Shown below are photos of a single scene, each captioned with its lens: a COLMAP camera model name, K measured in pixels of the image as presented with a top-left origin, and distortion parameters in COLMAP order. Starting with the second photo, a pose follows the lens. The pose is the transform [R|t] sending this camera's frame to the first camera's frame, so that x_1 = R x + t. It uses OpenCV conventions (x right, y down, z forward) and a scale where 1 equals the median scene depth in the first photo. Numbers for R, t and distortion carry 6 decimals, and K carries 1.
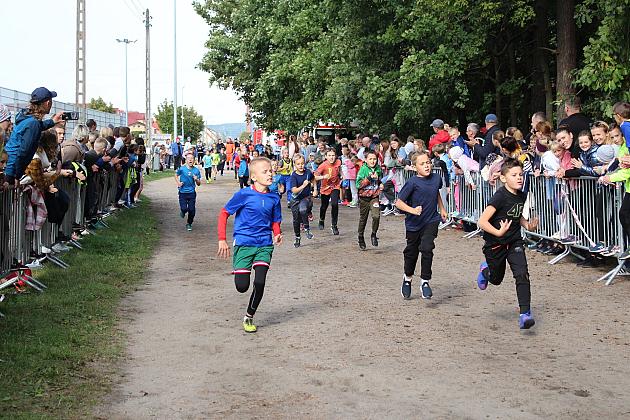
lens RADIAL K [[1191.1, 0, 324.4], [0, 1191.1, 189.1], [0, 0, 1]] dist [-0.007843, 0.000000]
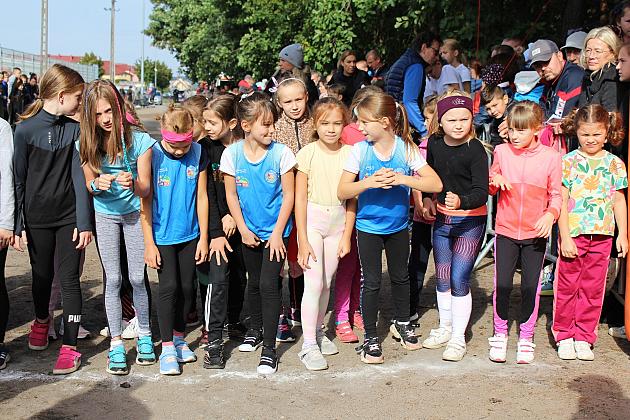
lens RADIAL K [[952.8, 0, 313.6], [0, 952.8, 206.3], [0, 0, 1]] dist [-0.044023, 0.000000]
pose [[0.999002, 0.031767, 0.031394, 0.065015], [-0.034100, 0.996461, 0.076823, 0.007191], [-0.028842, -0.077817, 0.996550, -0.132267]]
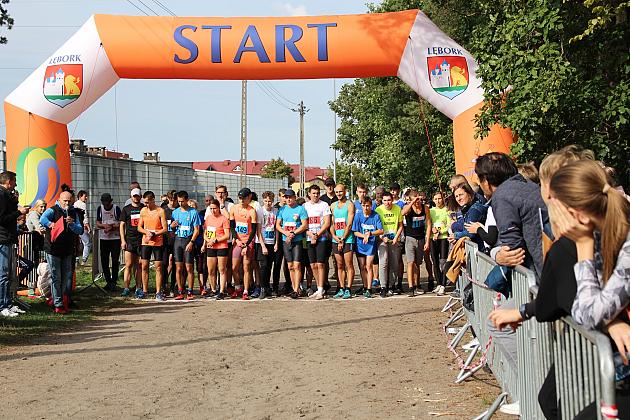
lens RADIAL K [[1267.9, 0, 317.0], [0, 1267.9, 210.6], [0, 0, 1]] dist [-0.059497, 0.000000]
pose [[0.985769, -0.008546, -0.167891, 0.128851], [0.004325, 0.999666, -0.025489, 0.011204], [0.168052, 0.024400, 0.985476, -0.487947]]
